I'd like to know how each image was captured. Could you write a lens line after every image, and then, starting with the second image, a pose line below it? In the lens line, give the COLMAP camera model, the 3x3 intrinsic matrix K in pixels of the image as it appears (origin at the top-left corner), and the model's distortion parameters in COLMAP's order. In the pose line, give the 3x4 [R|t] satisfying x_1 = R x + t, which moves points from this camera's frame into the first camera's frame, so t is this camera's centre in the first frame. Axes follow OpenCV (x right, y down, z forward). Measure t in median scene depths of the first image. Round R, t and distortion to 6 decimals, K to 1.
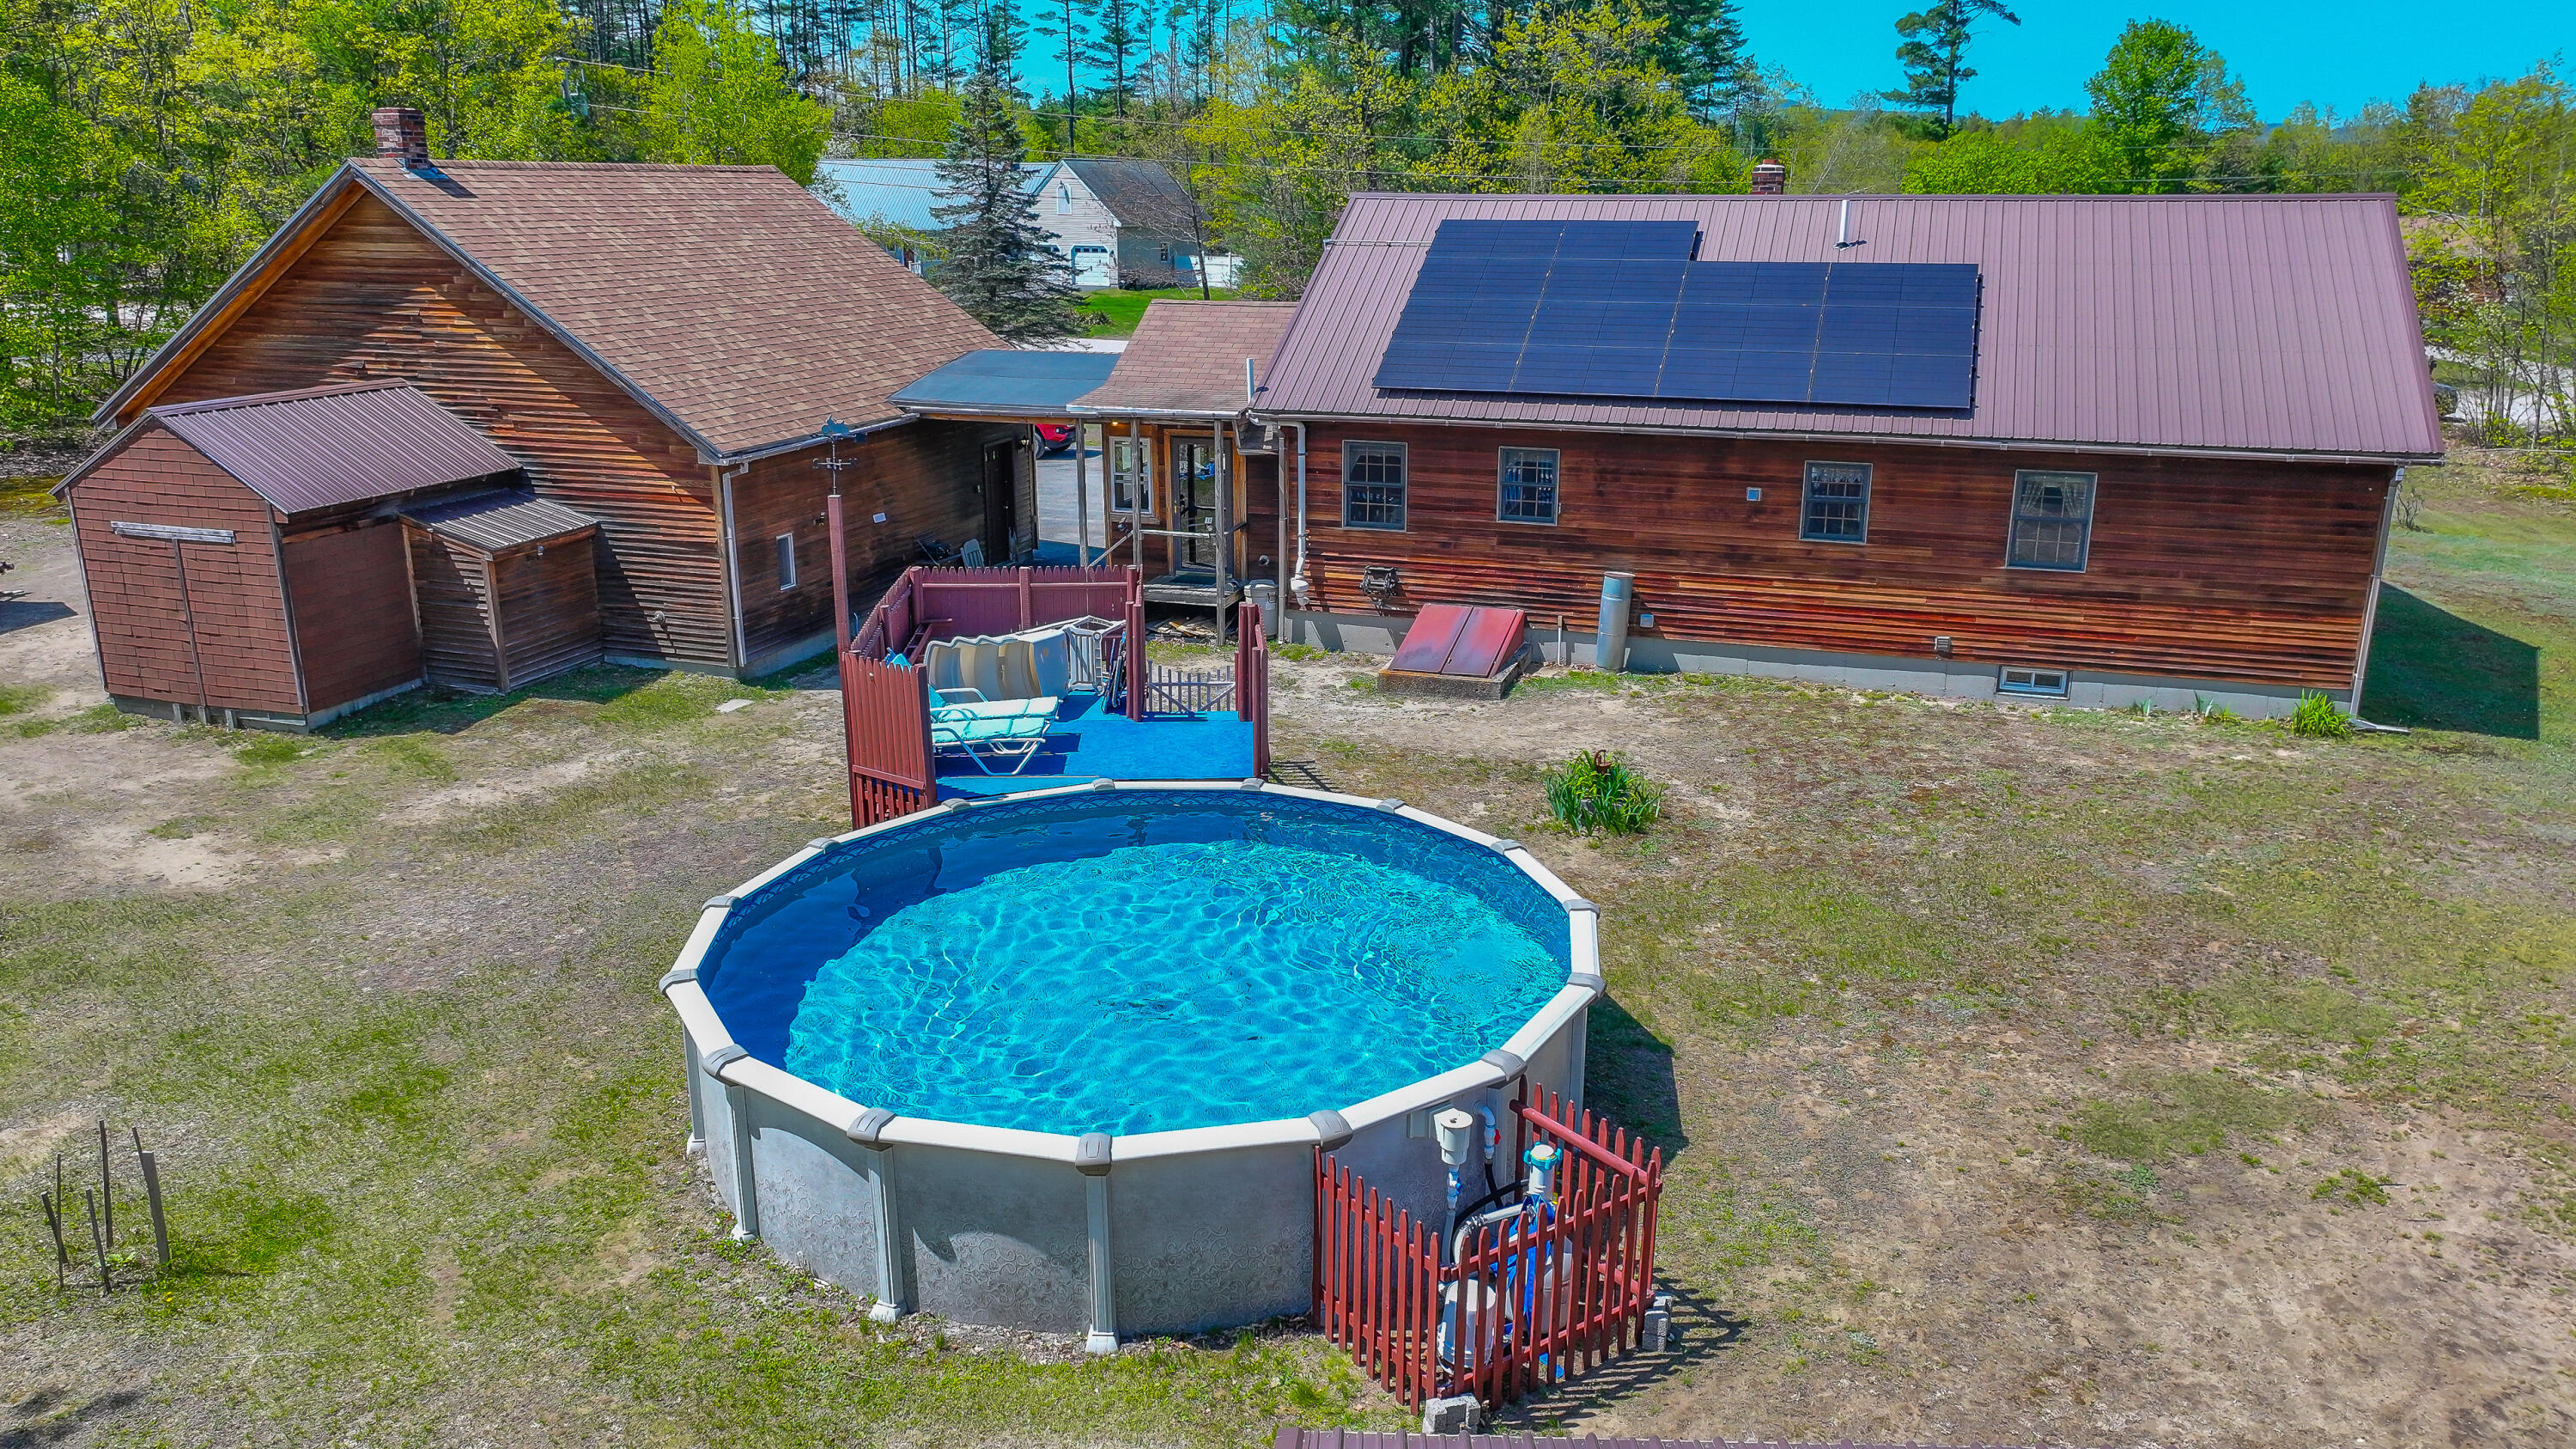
lens RADIAL K [[1814.1, 0, 1298.3], [0, 1814.1, 718.0], [0, 0, 1]] dist [0.001968, 0.003742]
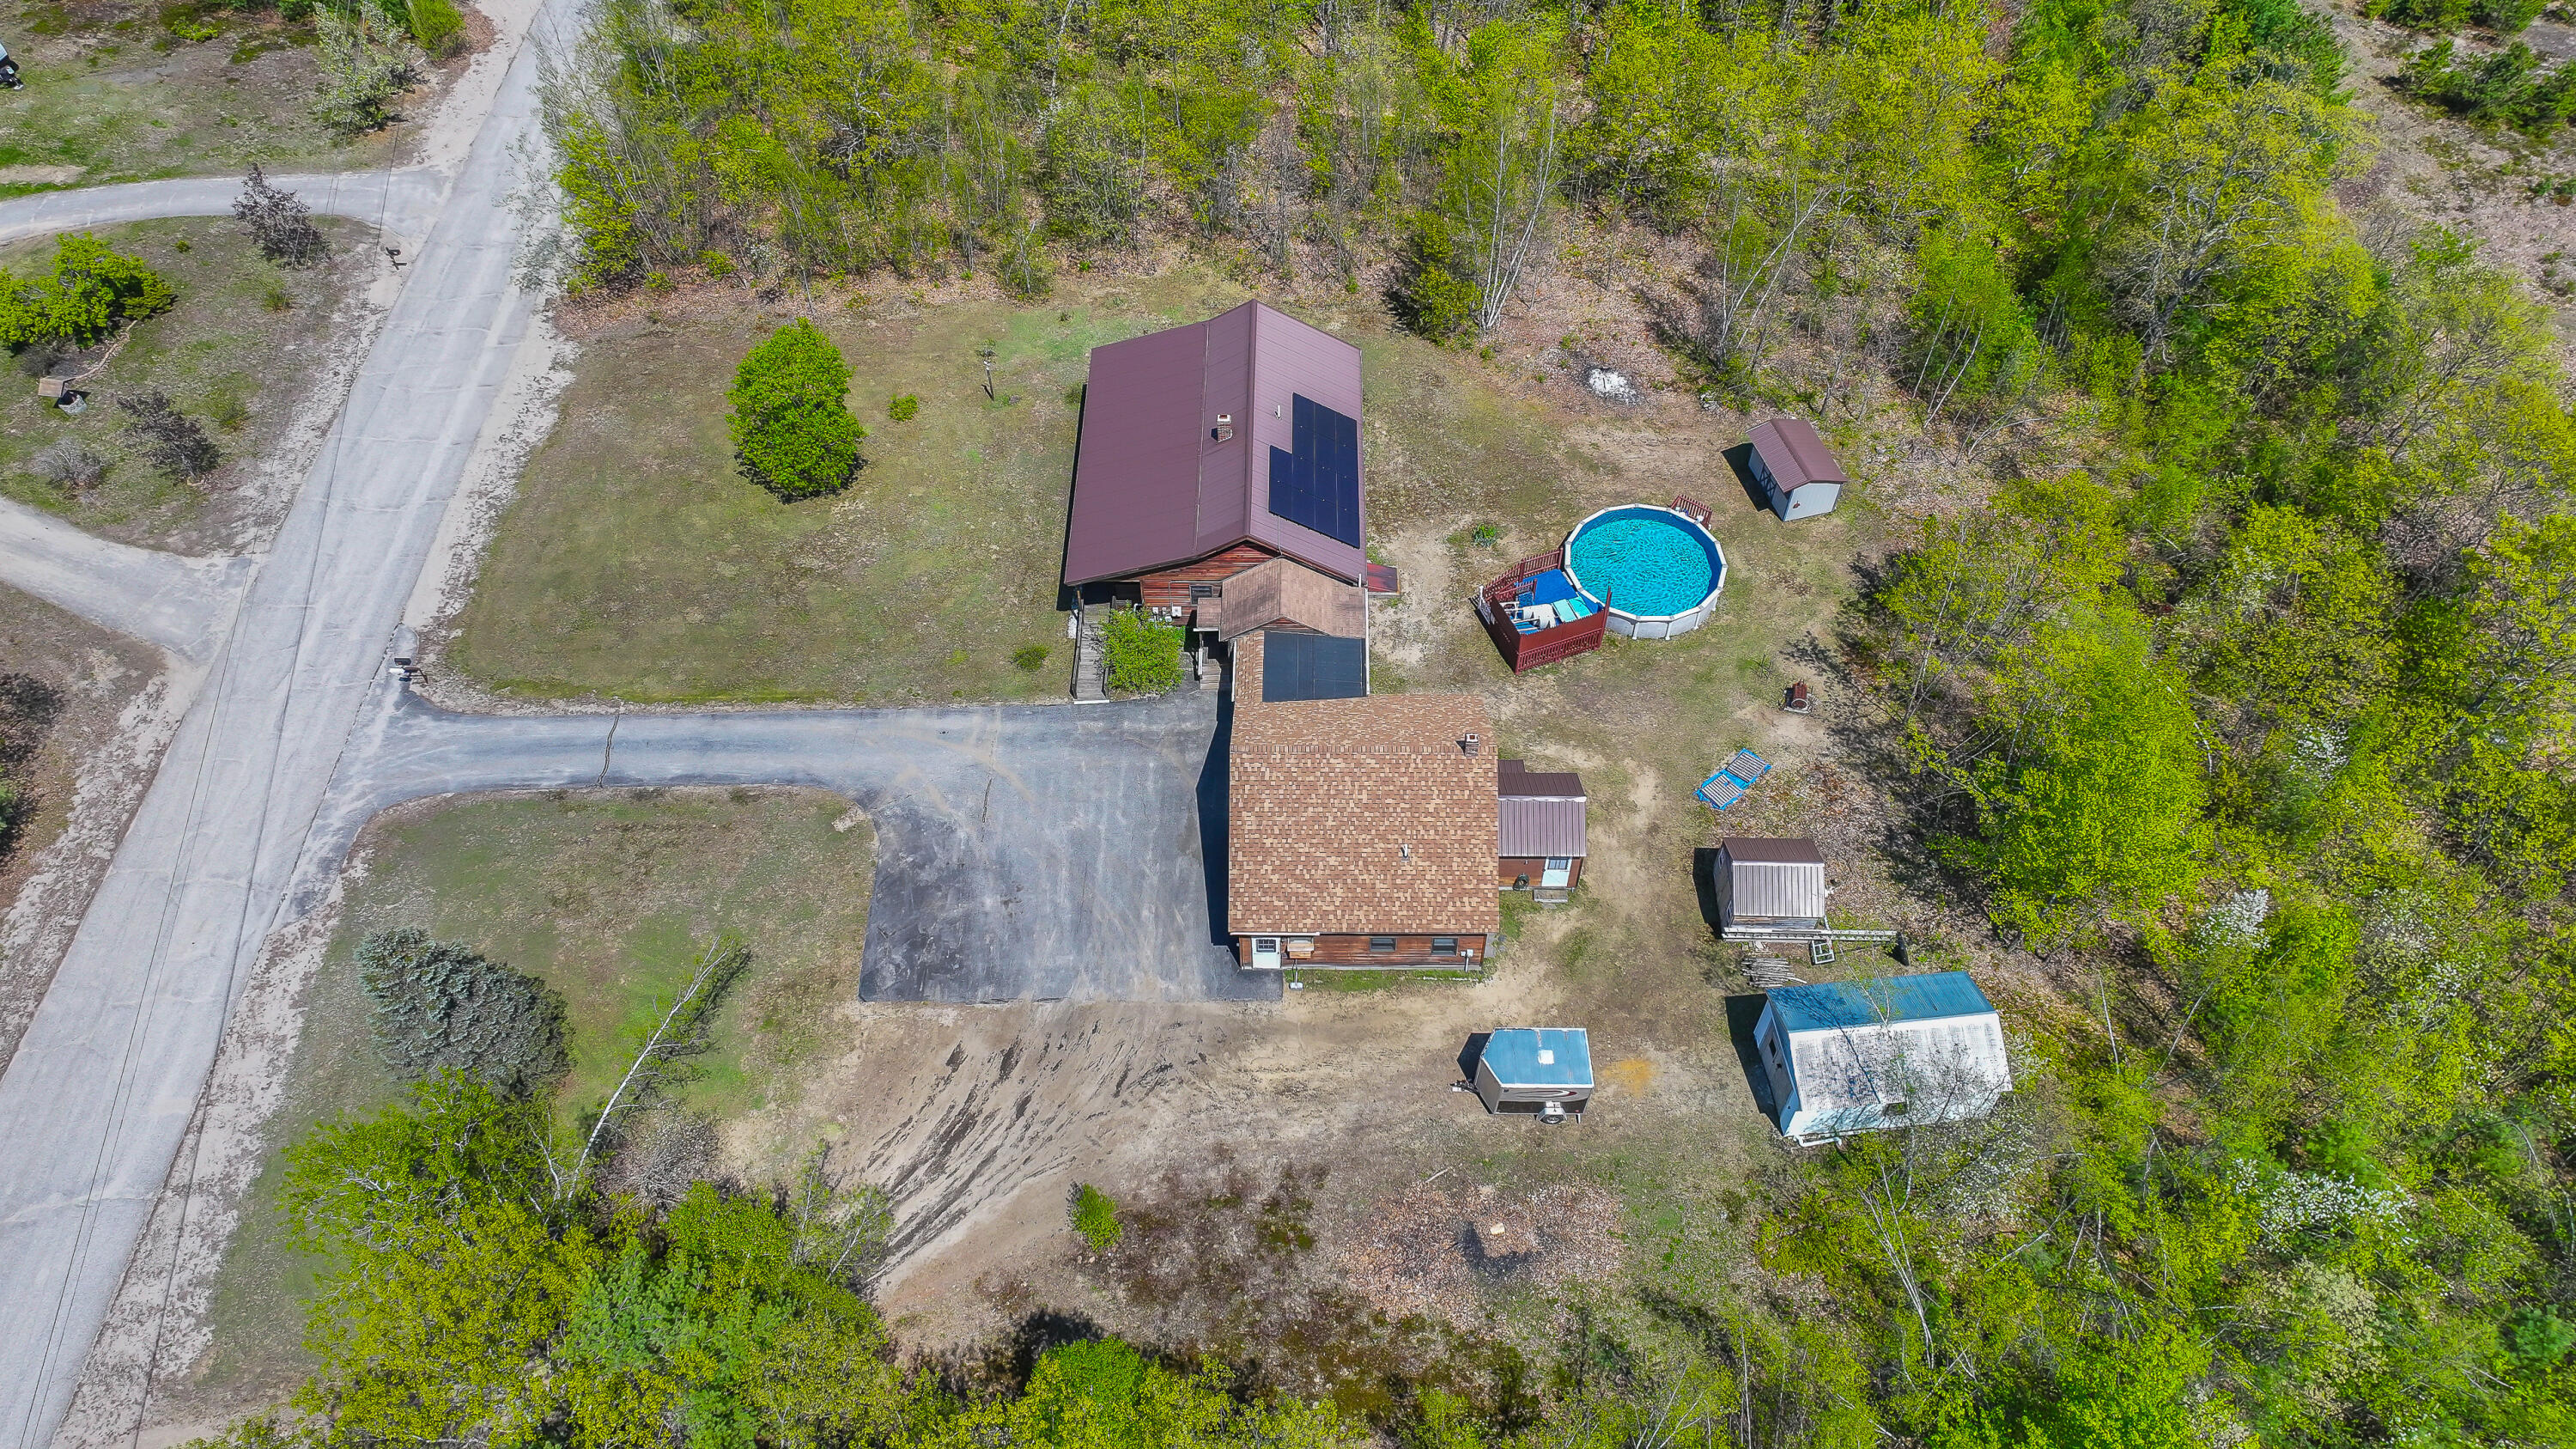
lens RADIAL K [[1808.2, 0, 1296.5], [0, 1808.2, 717.9], [0, 0, 1]] dist [0.004970, 0.007058]
pose [[-0.320260, -0.740682, 0.590613, -2.117434], [0.265904, 0.528103, 0.806475, -2.756631], [-0.909246, 0.415328, 0.027820, 1.257514]]
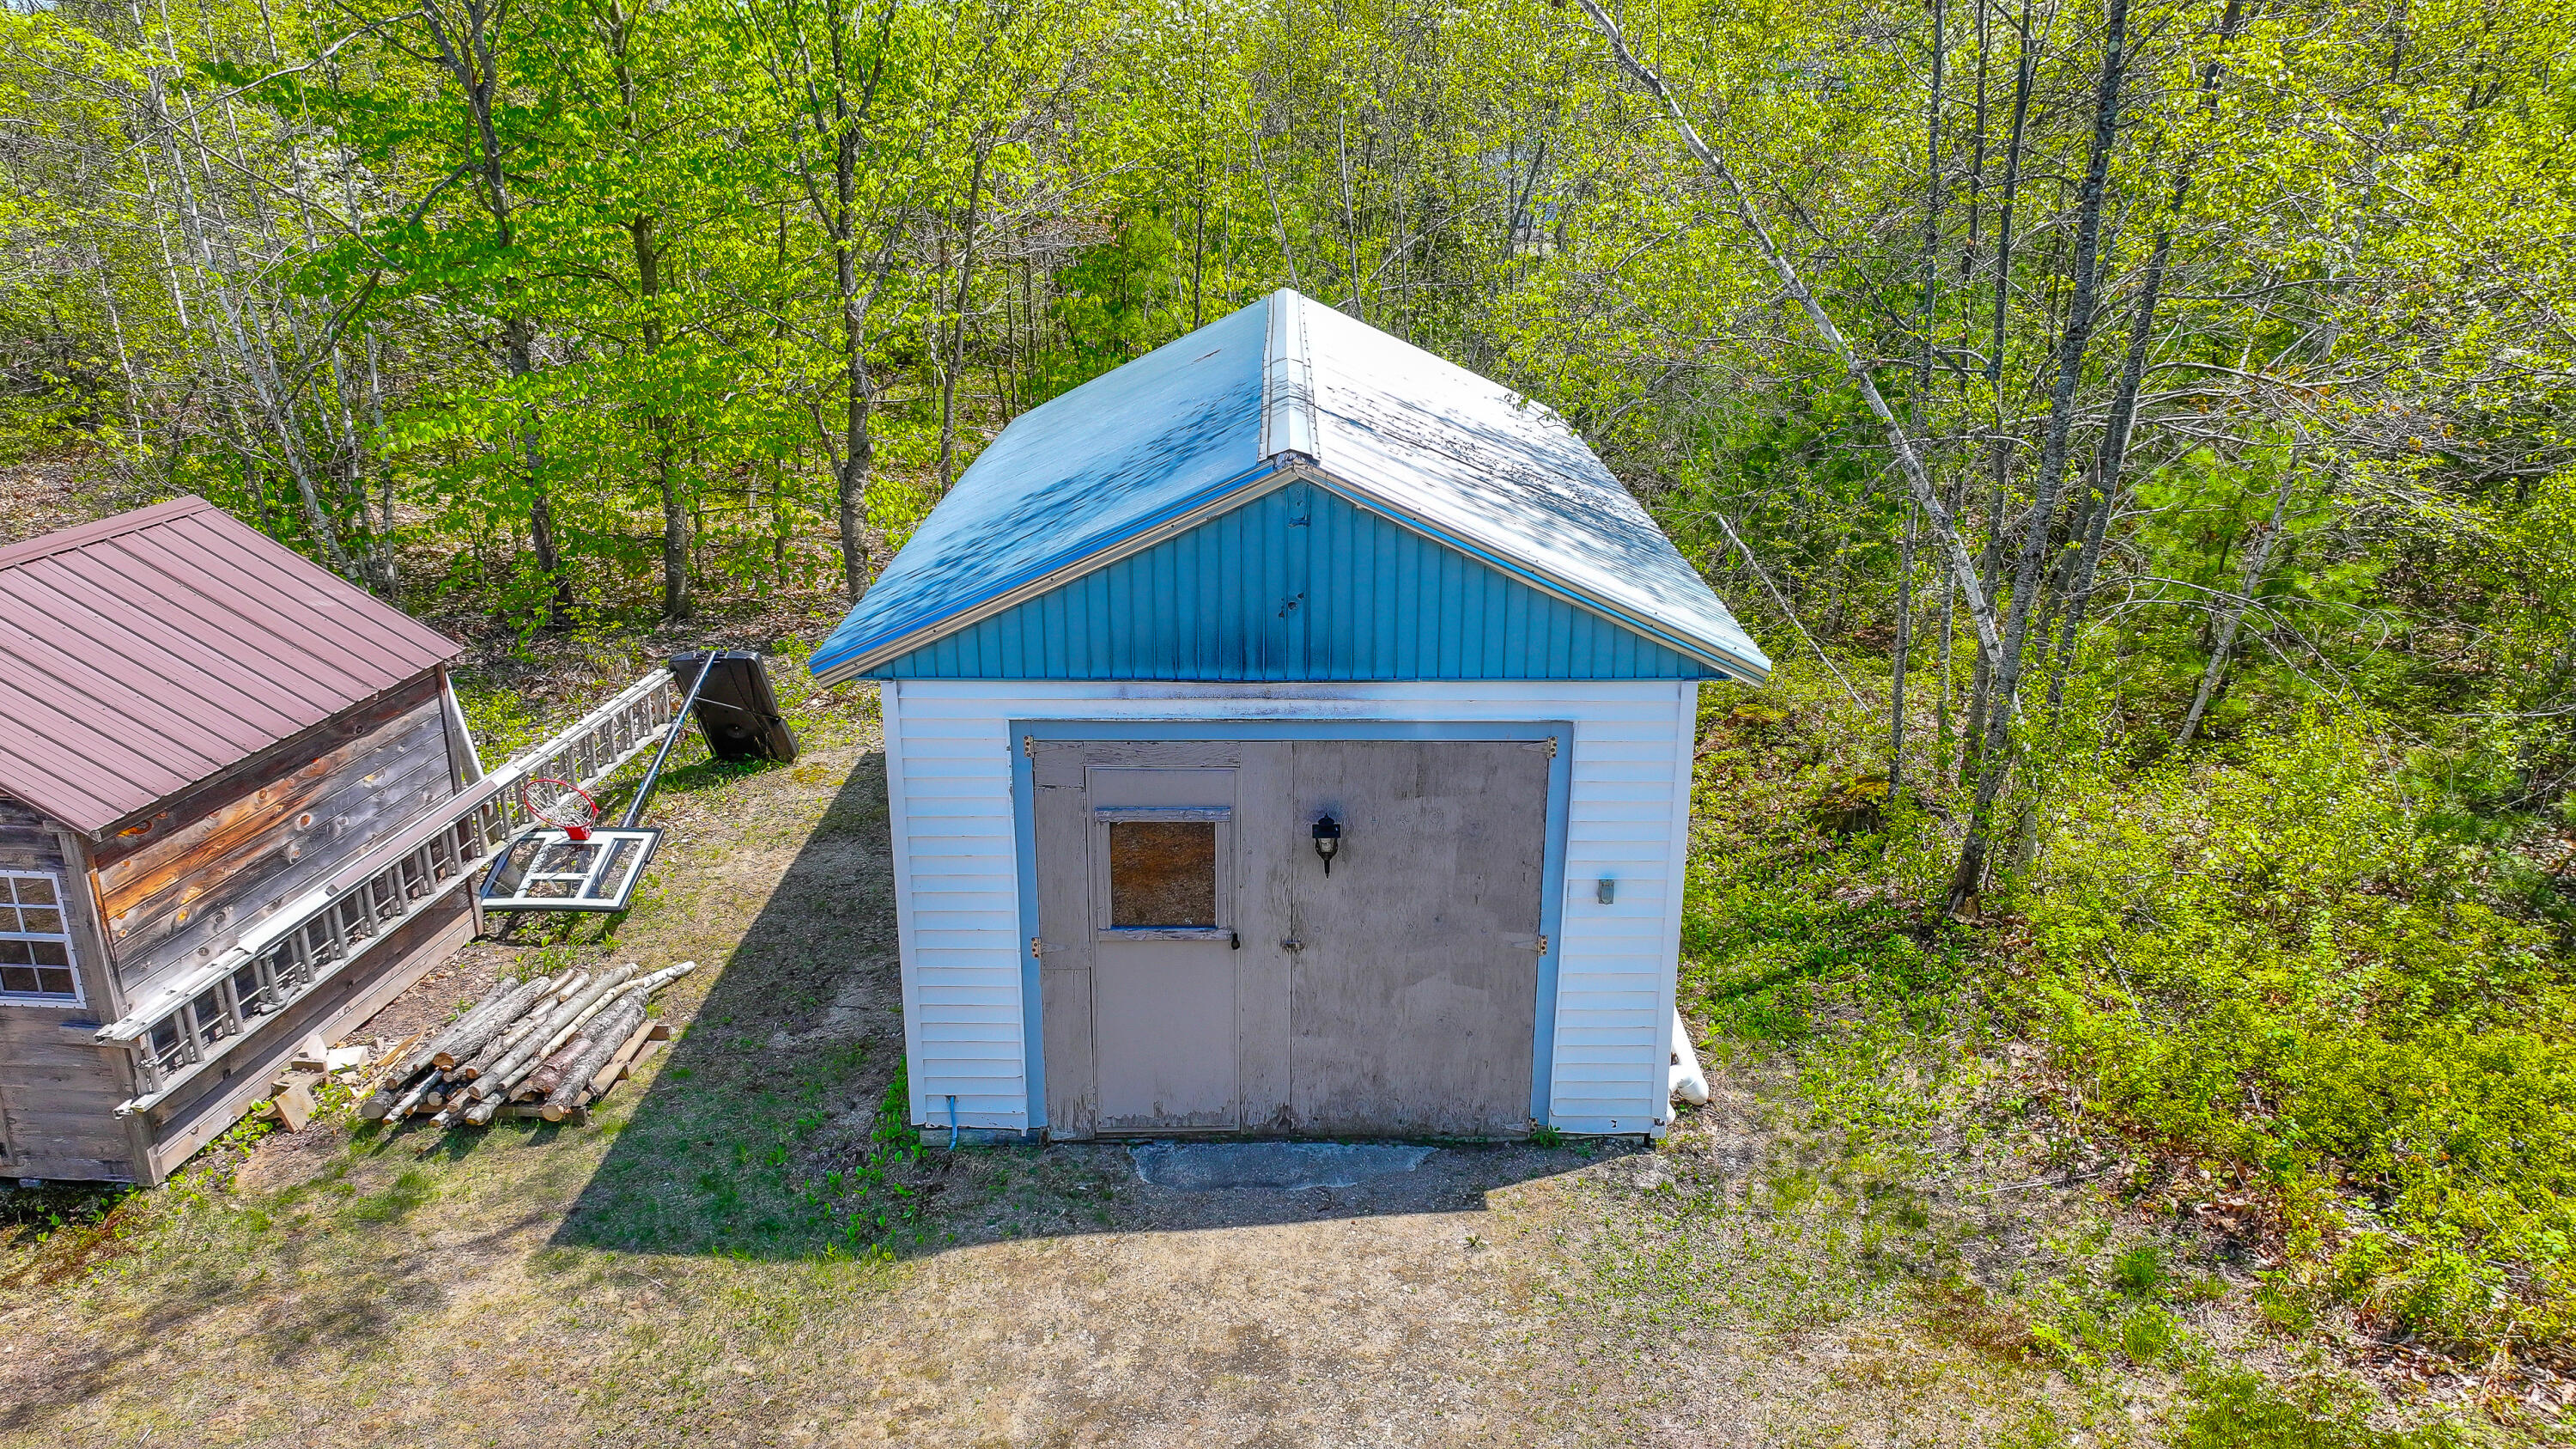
lens RADIAL K [[1808.2, 0, 1296.5], [0, 1808.2, 717.9], [0, 0, 1]] dist [0.004970, 0.007058]
pose [[-0.969971, 0.071657, -0.232426, -1.023177], [-0.072263, 0.827558, 0.556710, -0.302997], [0.232238, 0.556788, -0.797529, 1.193612]]
